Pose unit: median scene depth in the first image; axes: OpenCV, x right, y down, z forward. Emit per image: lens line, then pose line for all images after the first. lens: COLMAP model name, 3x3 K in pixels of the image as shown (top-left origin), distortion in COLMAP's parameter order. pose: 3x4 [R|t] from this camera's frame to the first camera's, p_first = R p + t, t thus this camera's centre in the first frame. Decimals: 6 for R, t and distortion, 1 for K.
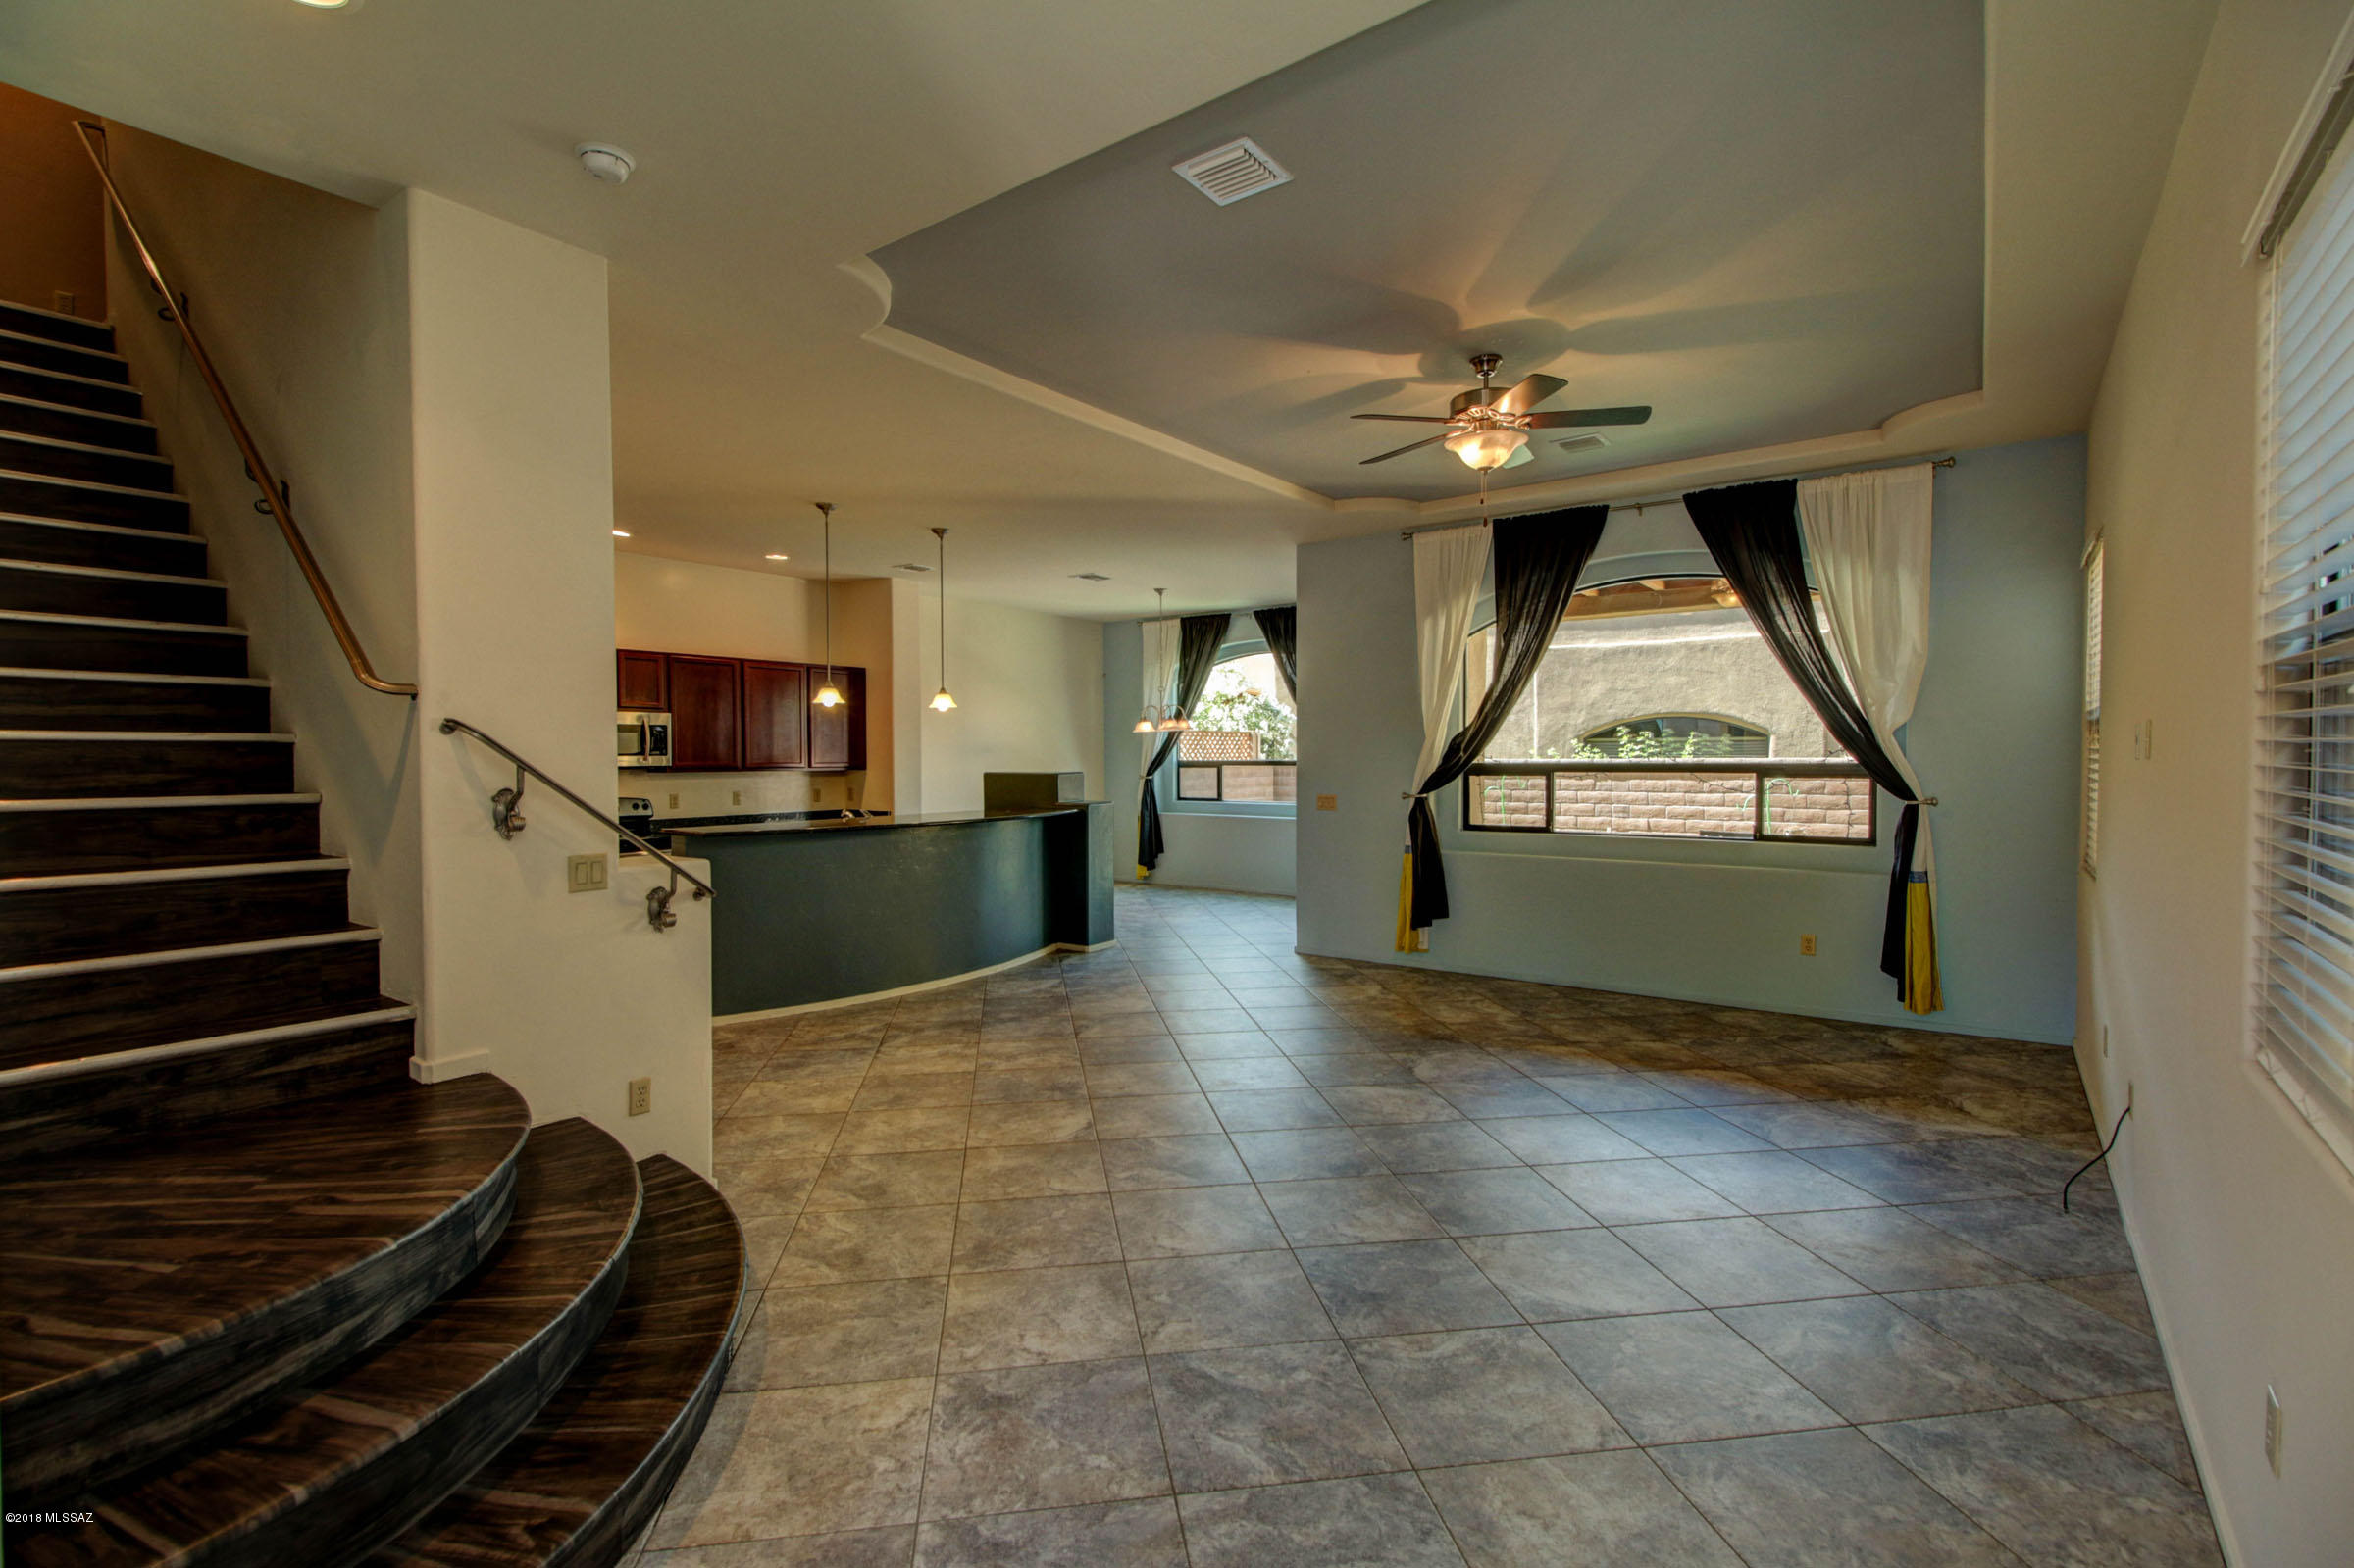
lens RADIAL K [[1086.9, 0, 1177.0], [0, 1086.9, 784.0], [0, 0, 1]] dist [0.024613, -0.000399]
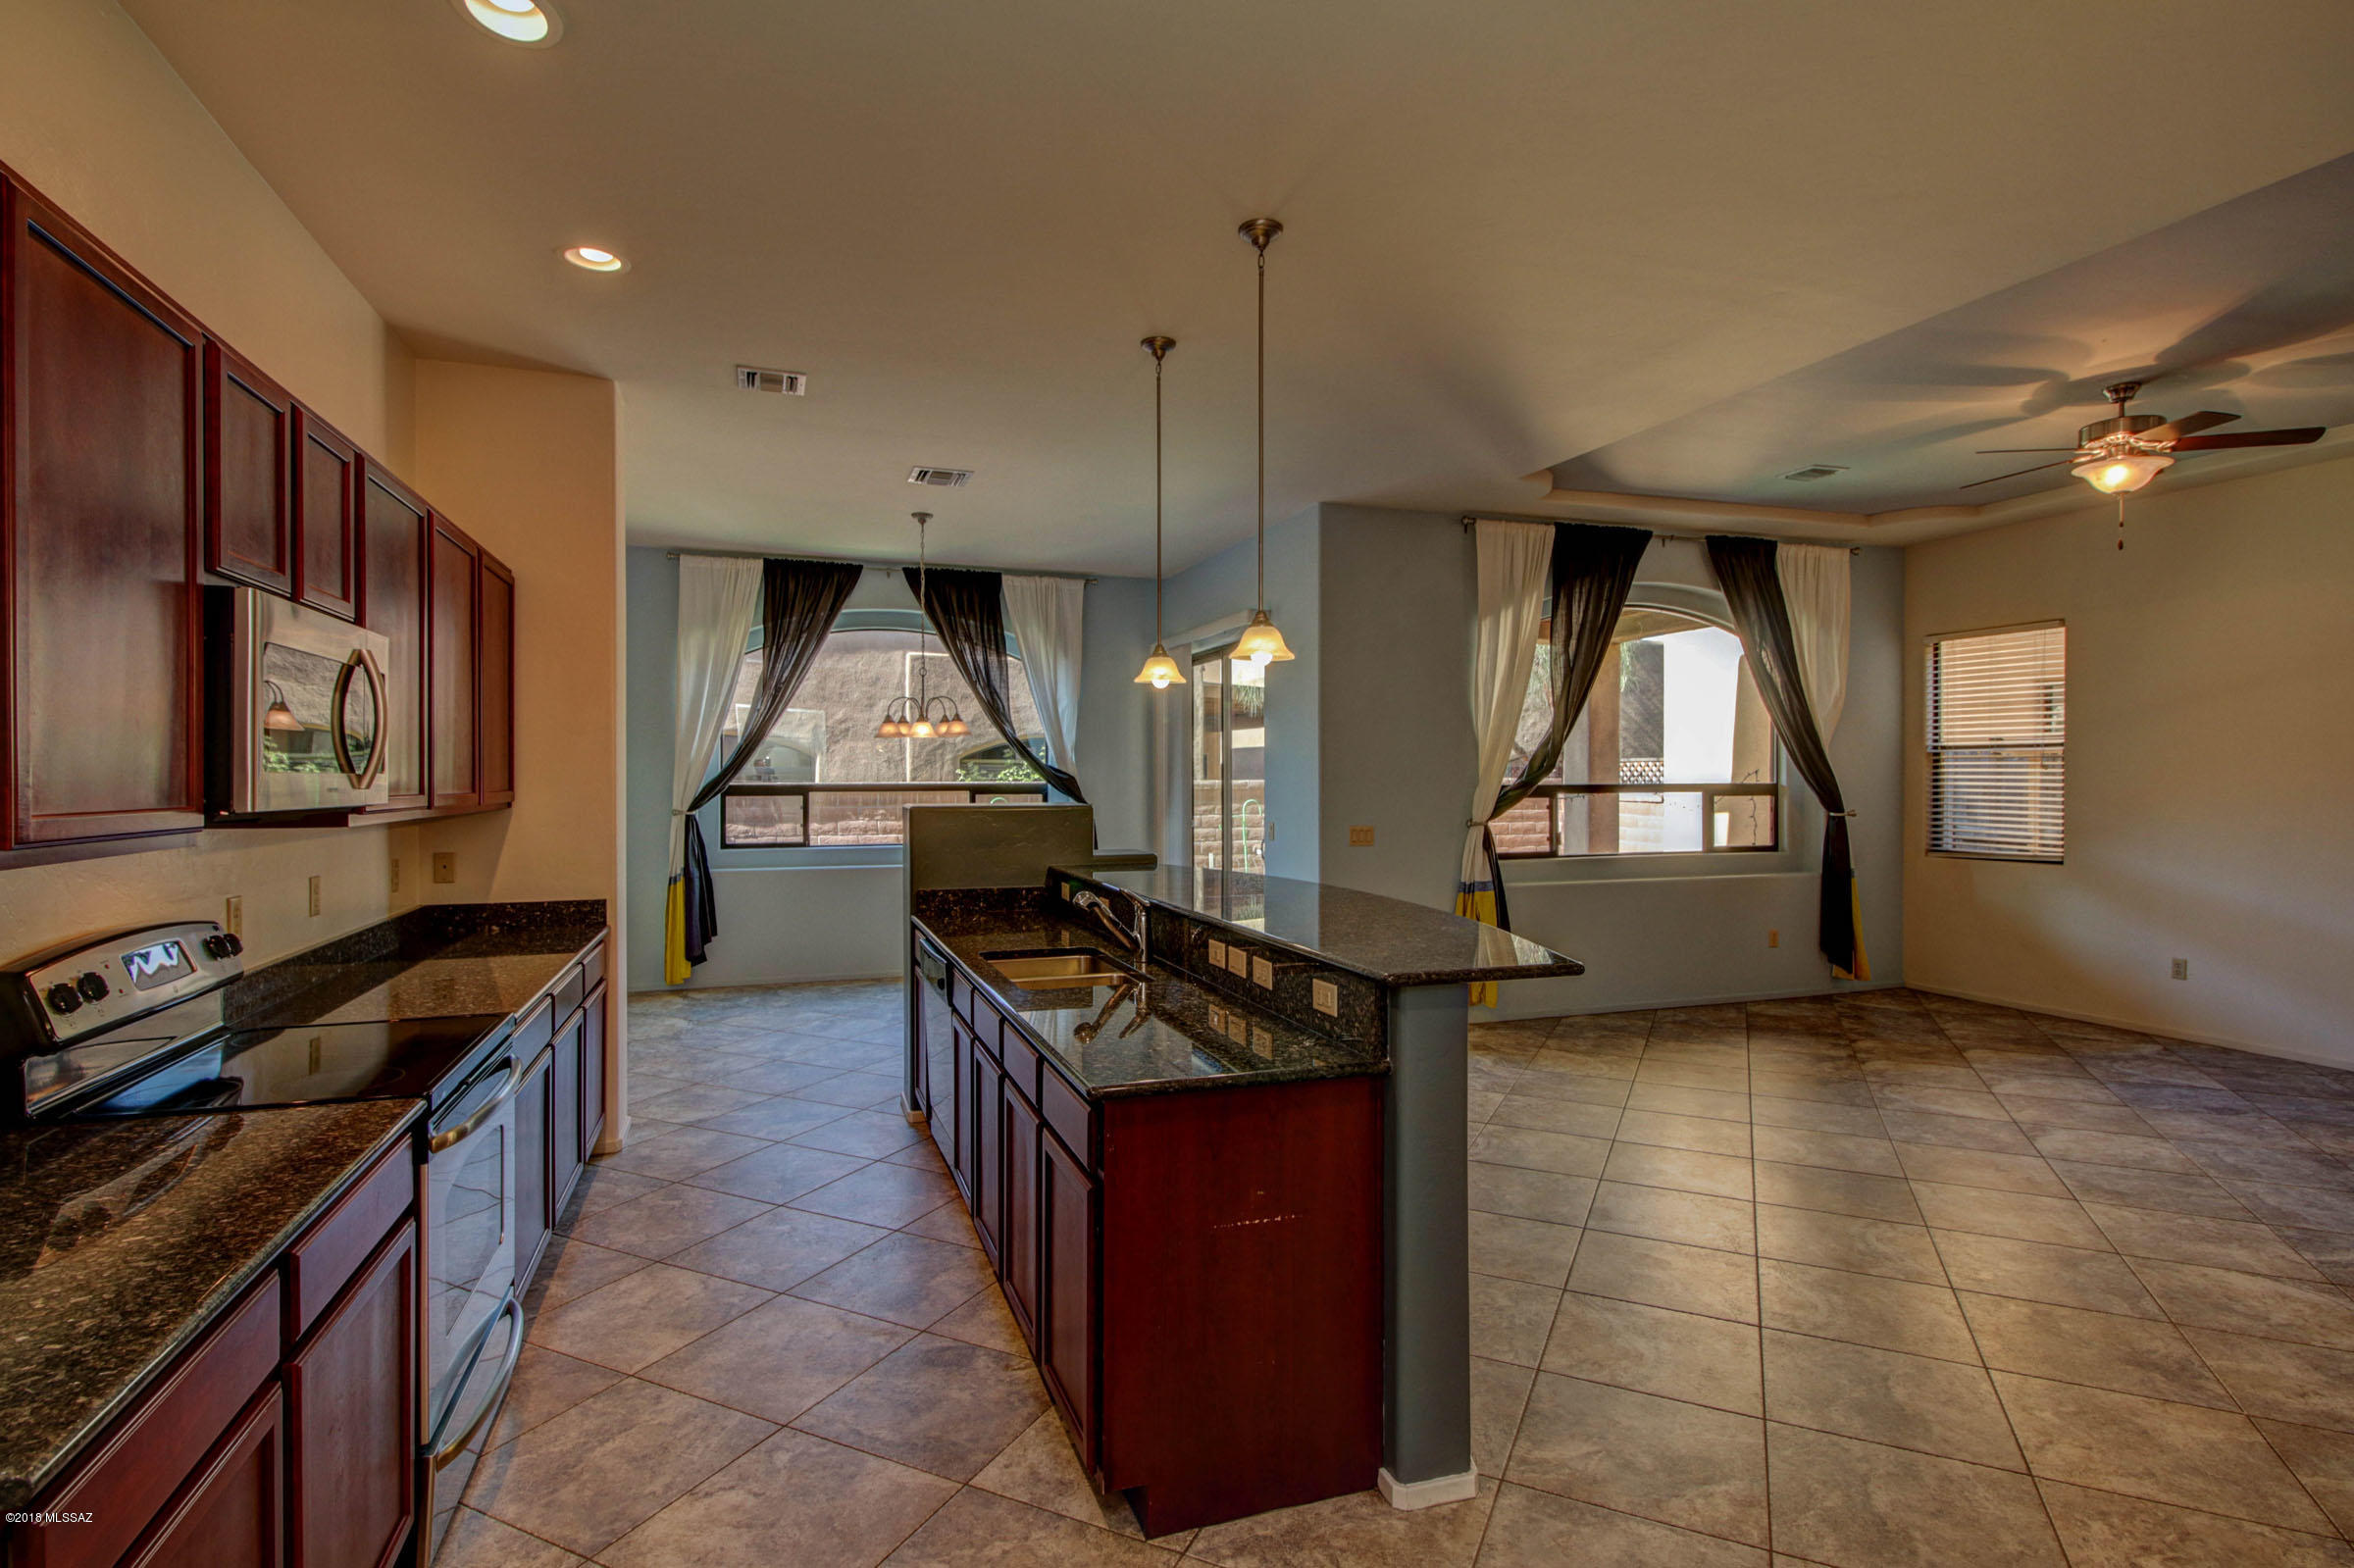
lens RADIAL K [[1161.5, 0, 1177.0], [0, 1161.5, 784.0], [0, 0, 1]] dist [-0.014483, -0.000848]
pose [[0.571099, -0.003115, 0.820875, -0.886029], [0.020911, 0.999723, -0.010755, -0.020977], [-0.820615, 0.023307, 0.571006, 0.901465]]
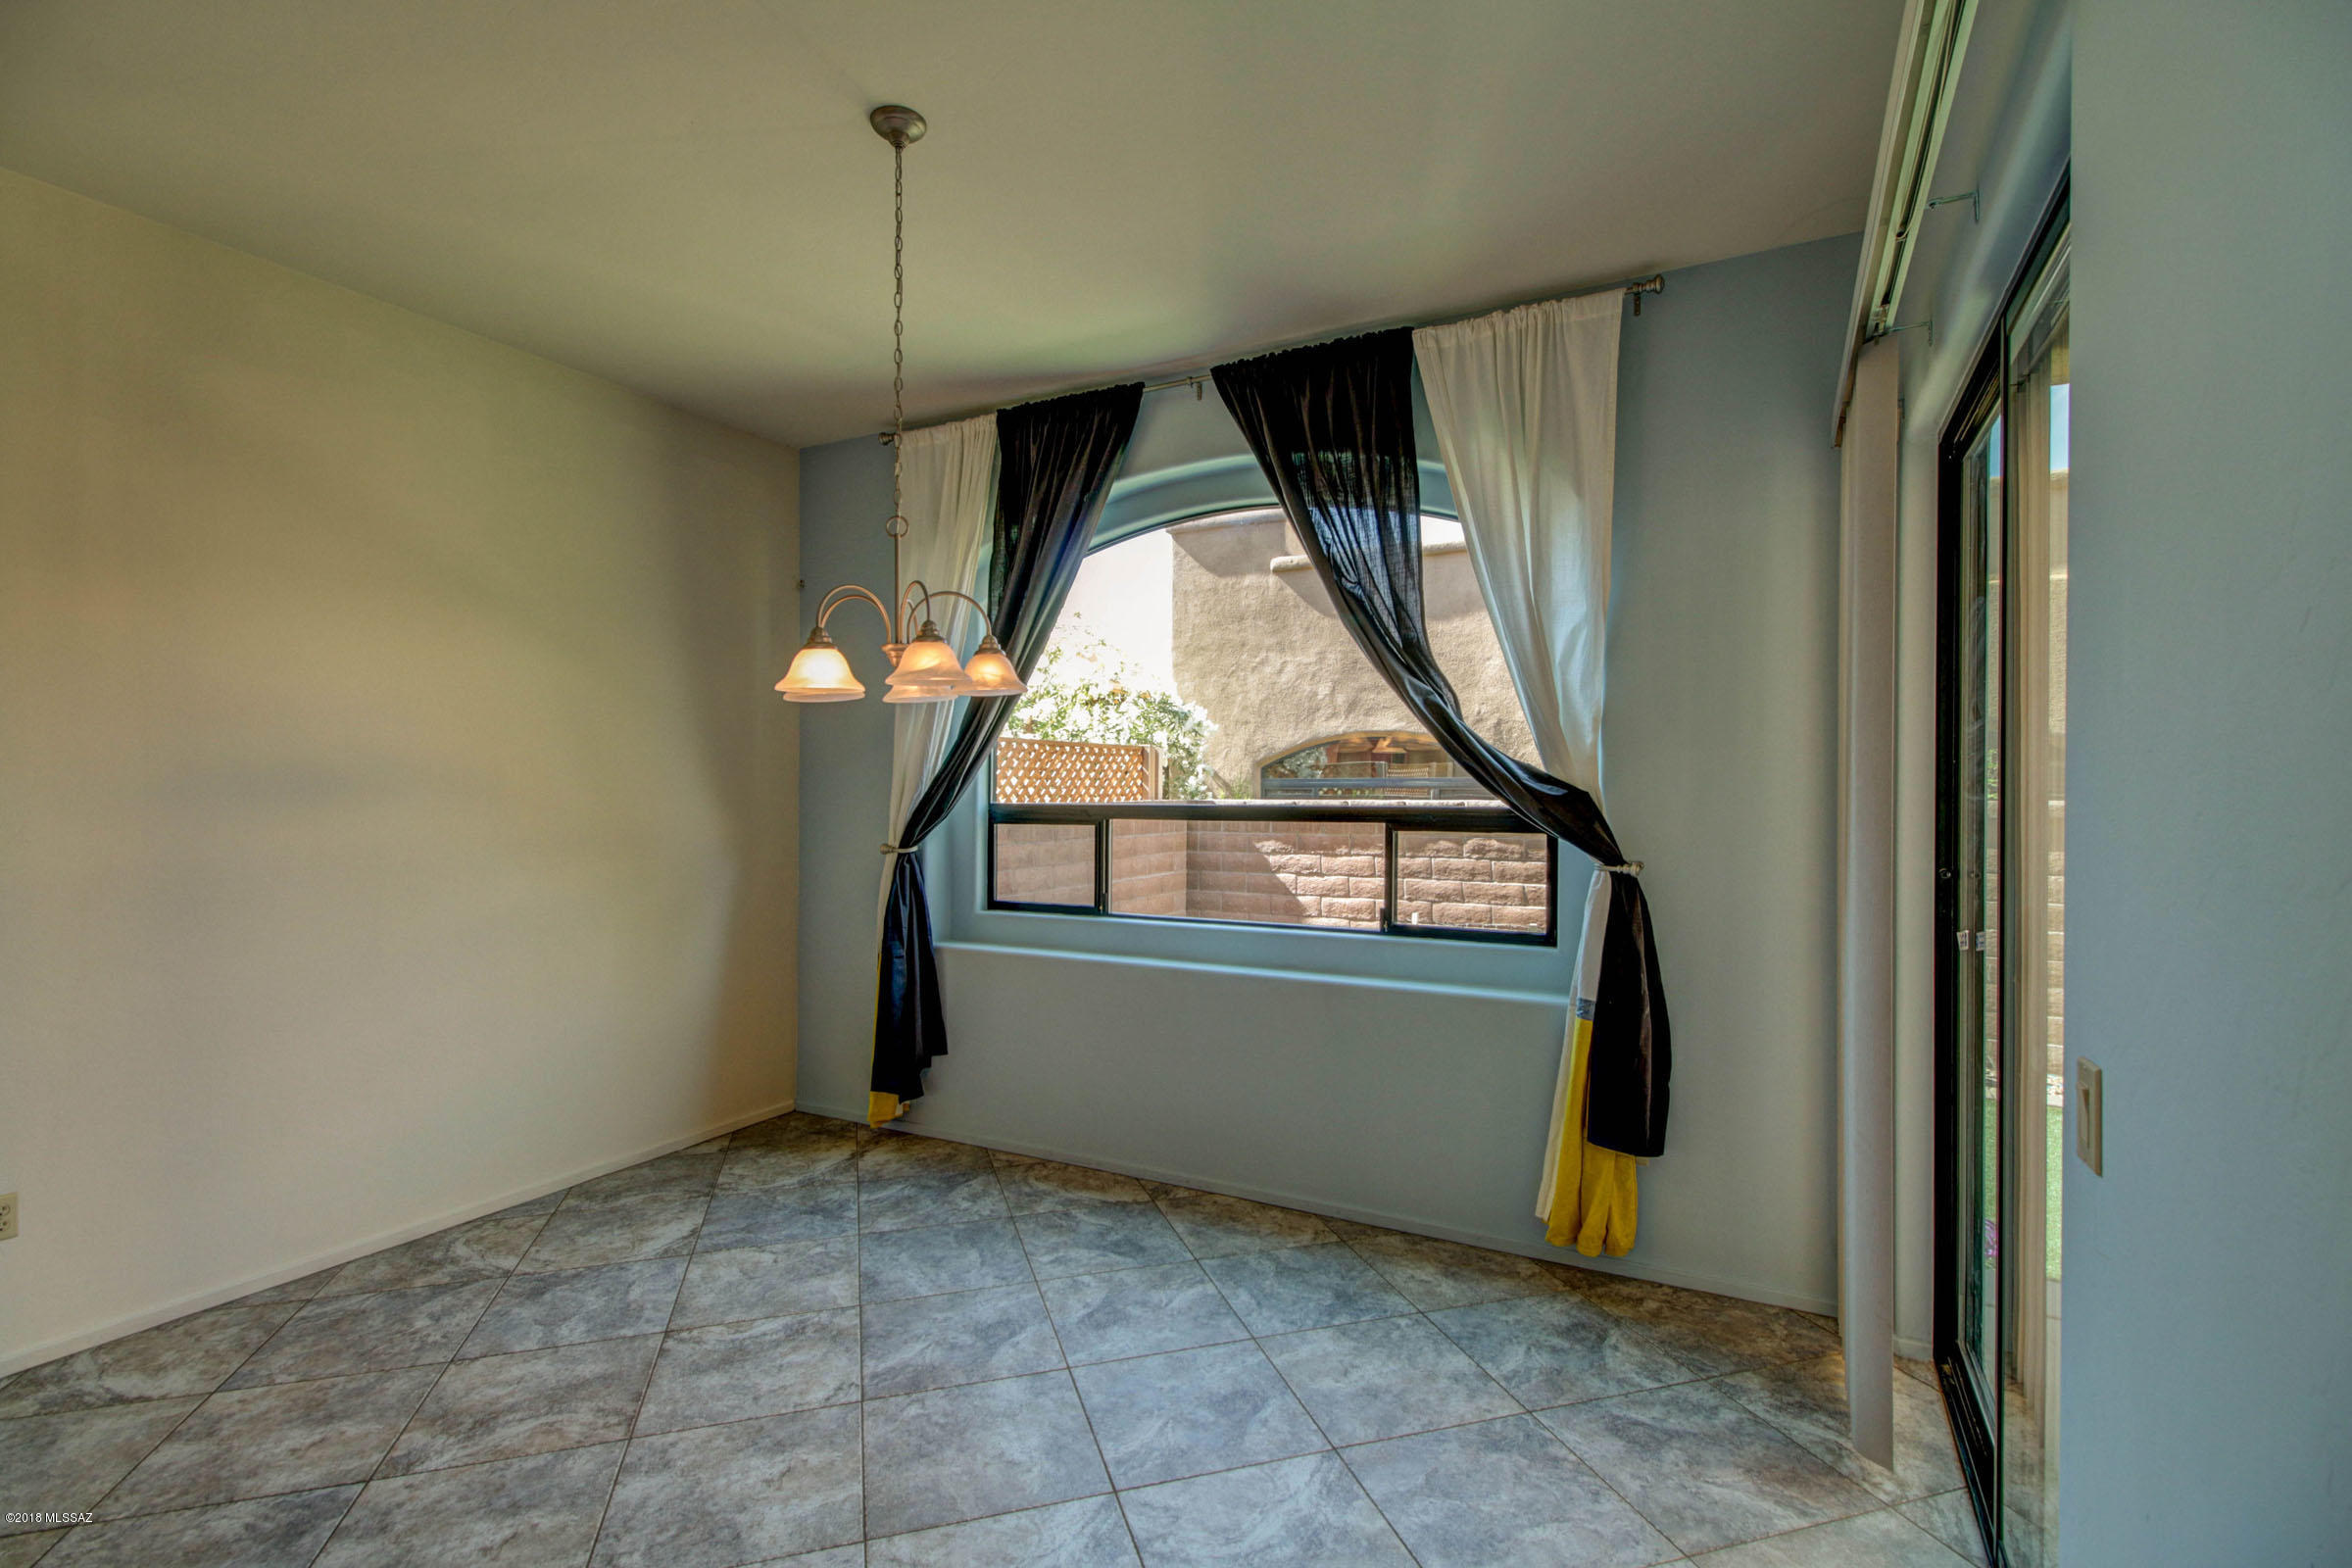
lens RADIAL K [[1086.1, 0, 1176.0], [0, 1086.1, 784.0], [0, 0, 1]] dist [0.024613, -0.000399]
pose [[0.990214, 0.003065, 0.139522, 0.026524], [0.001671, 0.999427, -0.033814, -0.034960], [-0.139546, 0.033717, 0.989641, 1.365794]]
